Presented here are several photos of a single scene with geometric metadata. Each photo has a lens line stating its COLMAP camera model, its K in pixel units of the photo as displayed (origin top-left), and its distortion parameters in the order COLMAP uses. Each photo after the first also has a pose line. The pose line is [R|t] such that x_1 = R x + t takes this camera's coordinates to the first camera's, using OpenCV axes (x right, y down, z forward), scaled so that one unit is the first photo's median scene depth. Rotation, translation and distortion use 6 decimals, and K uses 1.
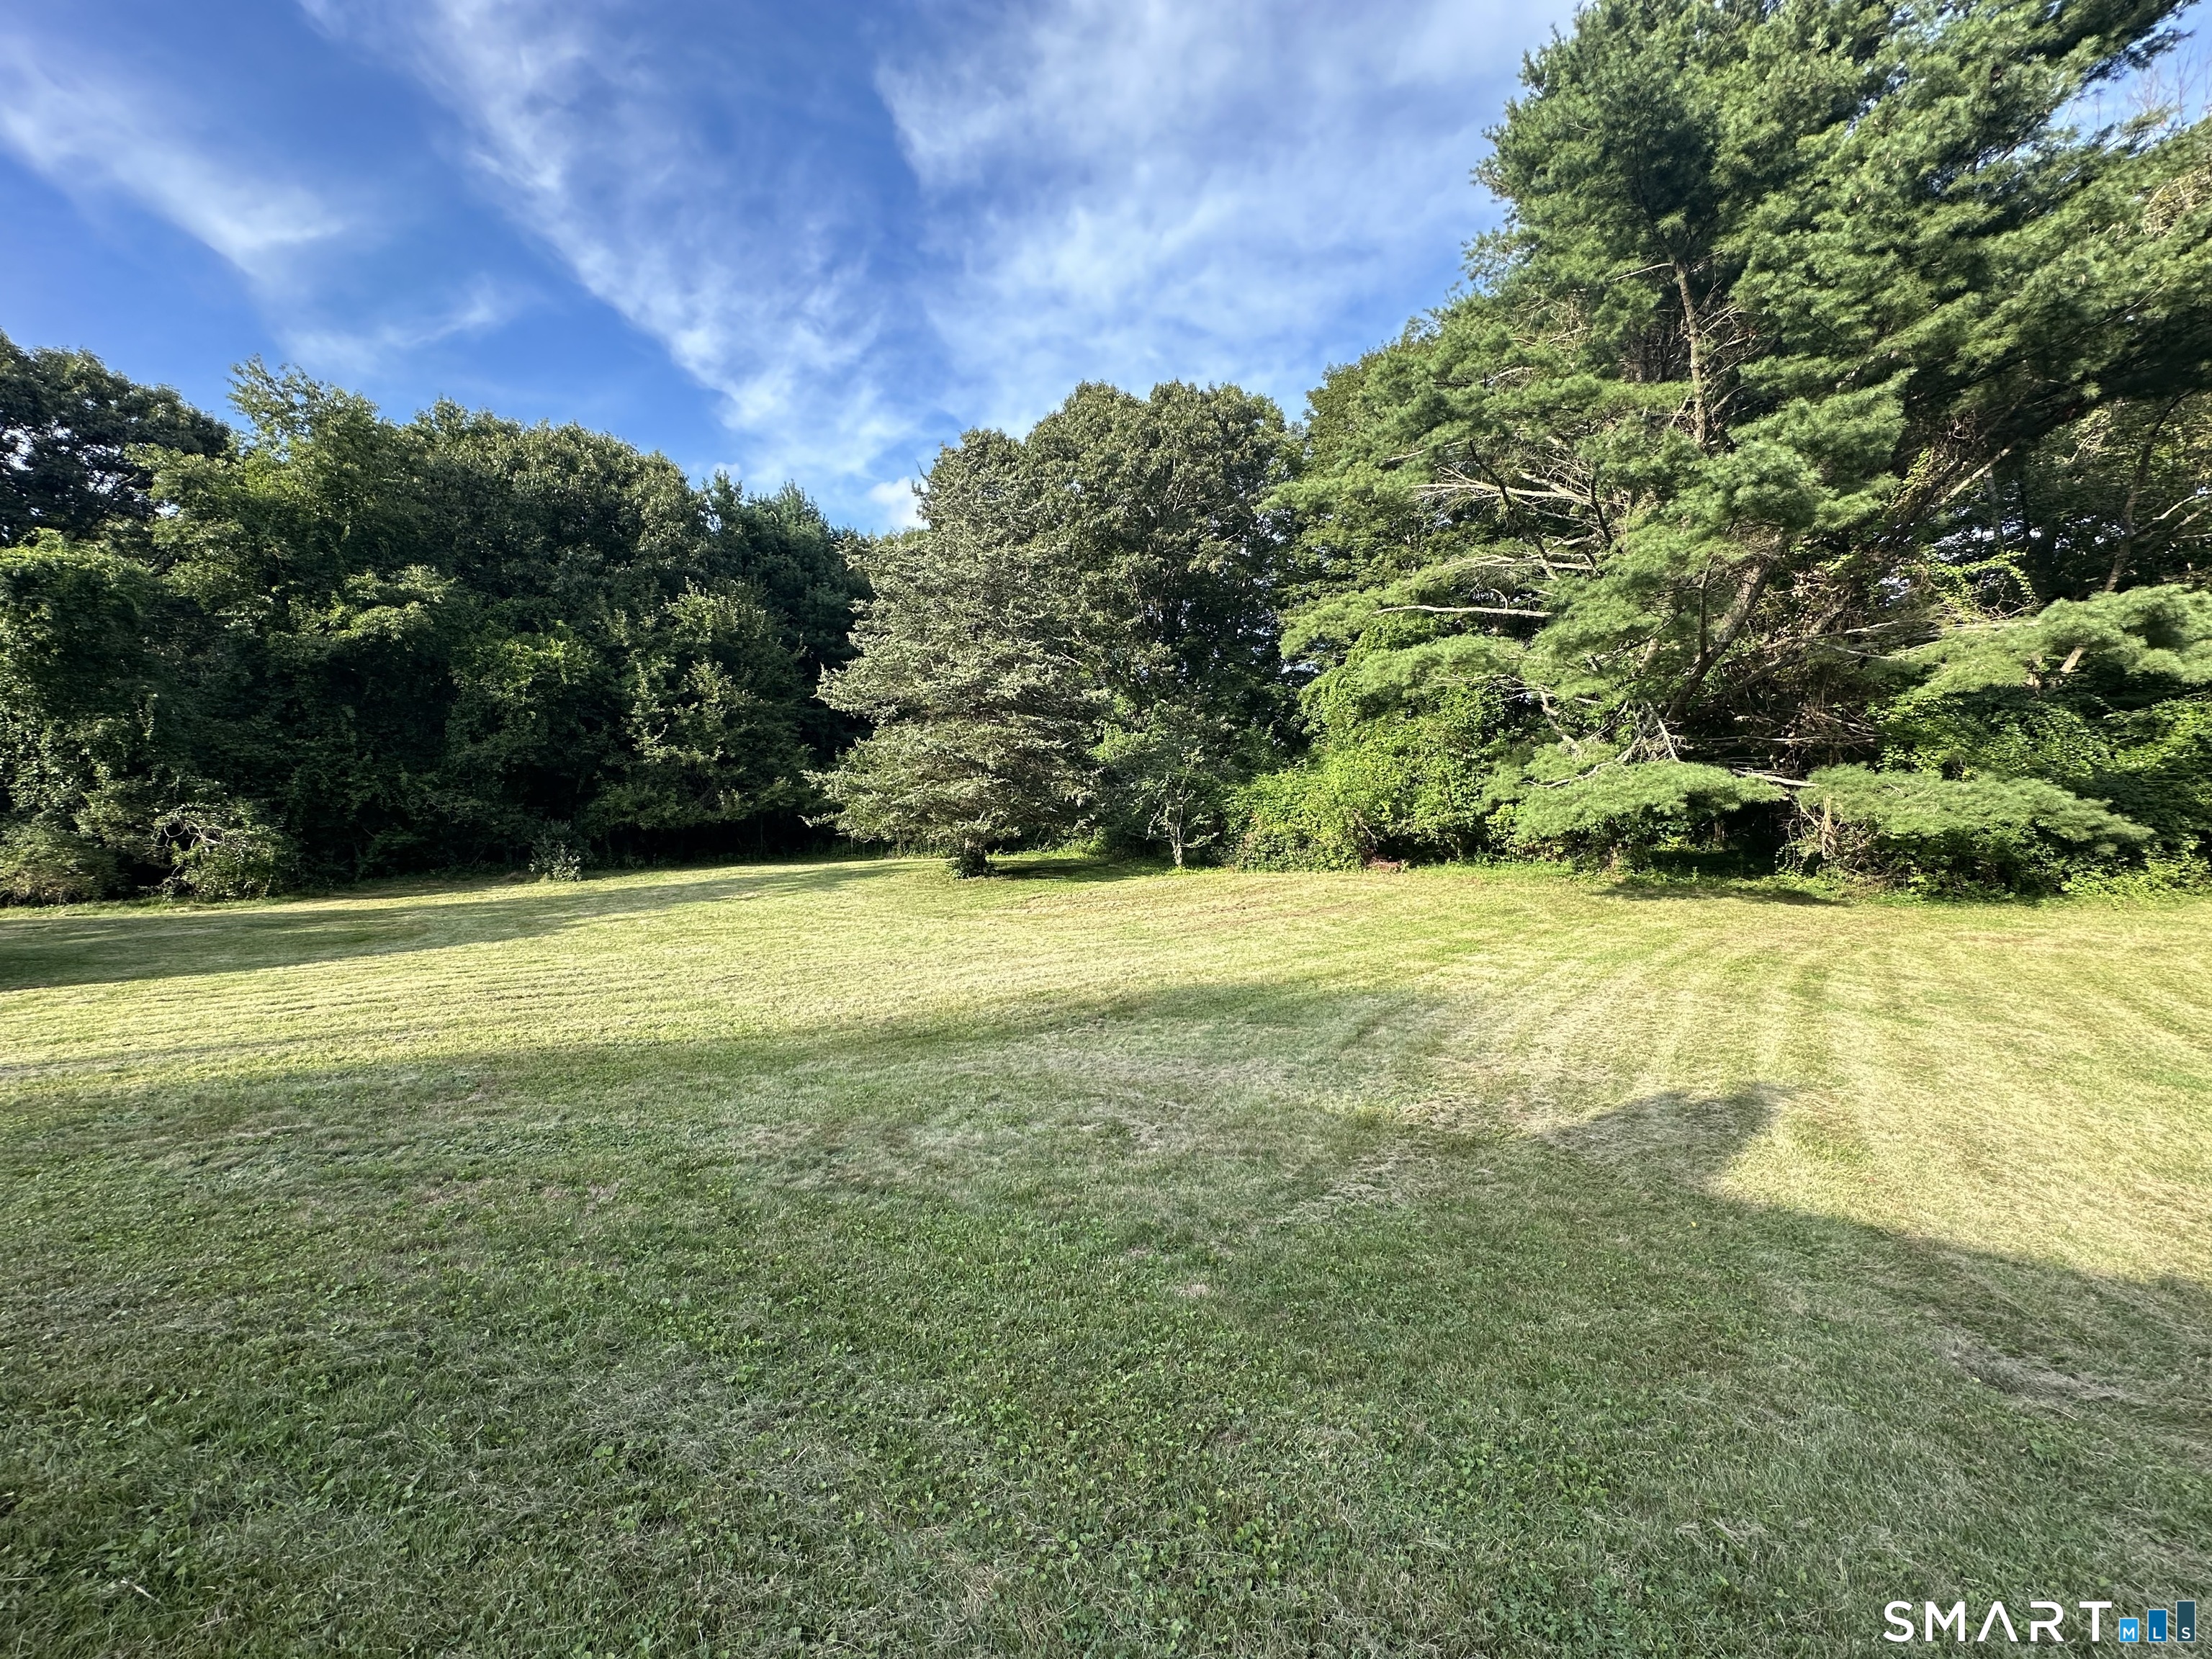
lens RADIAL K [[878.5, 0, 1107.9], [0, 878.5, 829.4], [0, 0, 1]] dist [-0.003327, 0.000343]
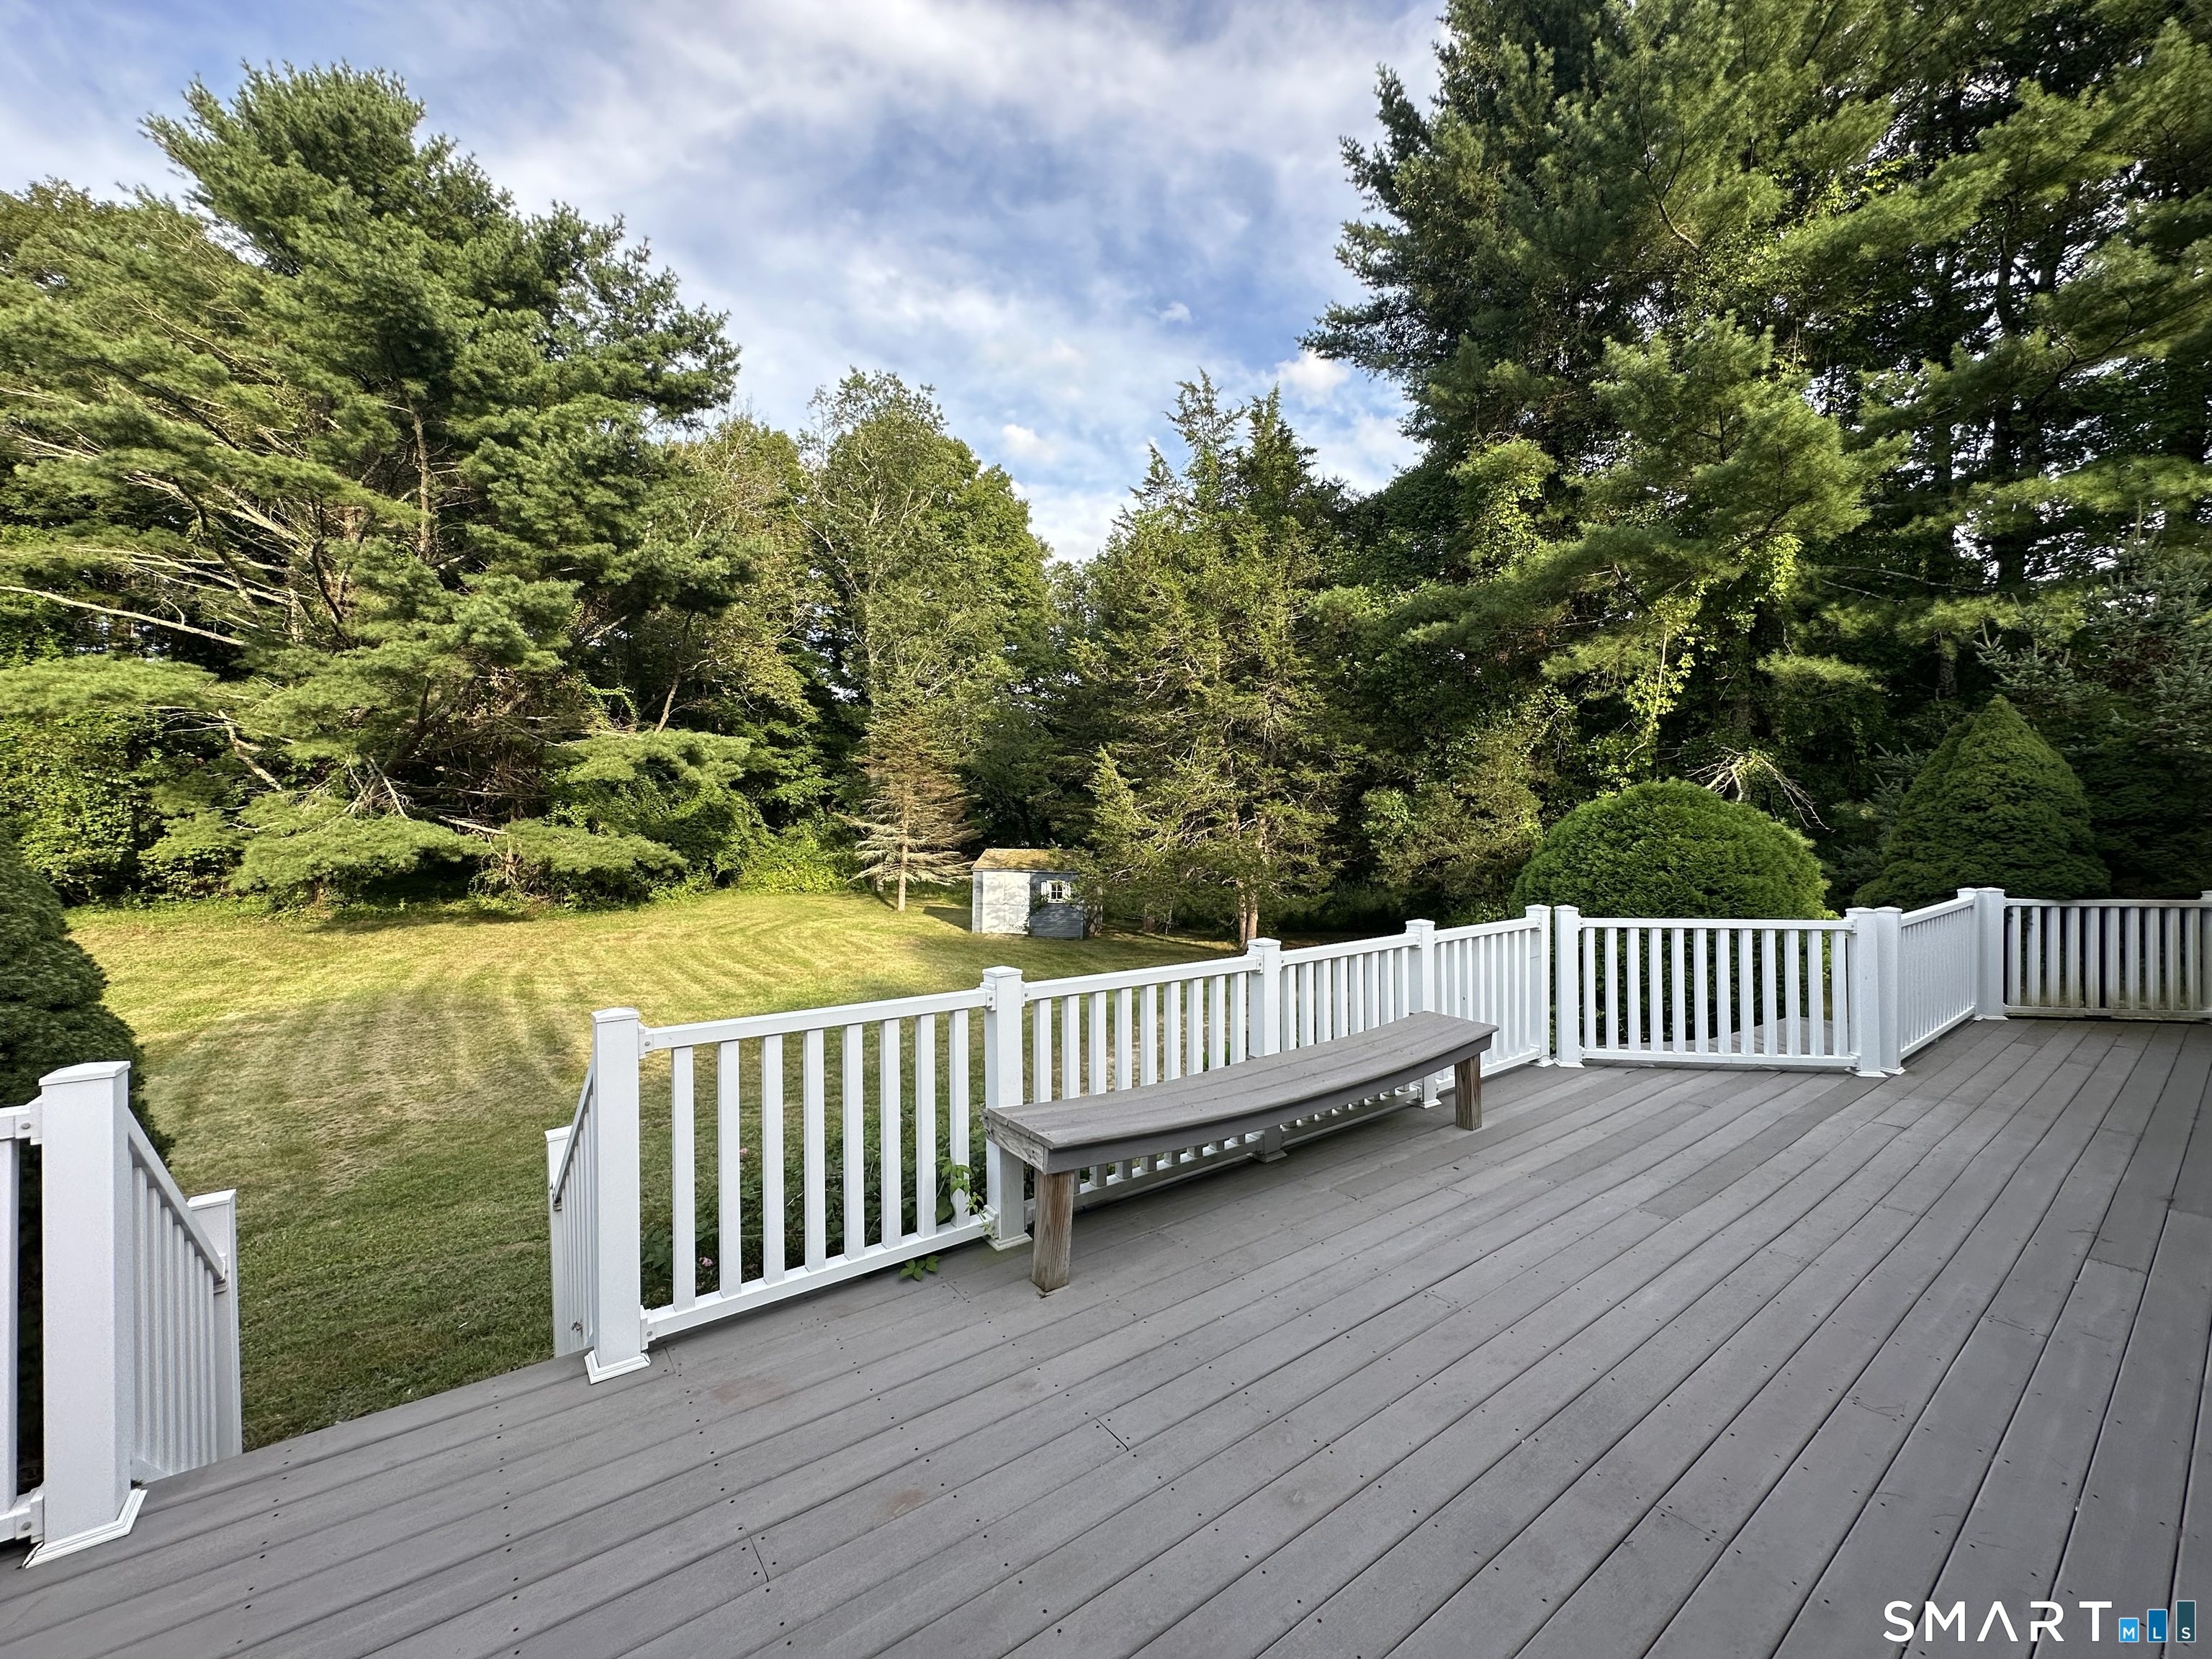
lens RADIAL K [[878.5, 0, 1107.4], [0, 878.5, 829.1], [0, 0, 1]] dist [-0.003327, 0.000343]
pose [[0.247975, 0.000773, 0.968766, -0.267530], [-0.006917, 0.999976, 0.000973, -0.069227], [-0.968742, -0.006942, 0.247974, -0.219341]]
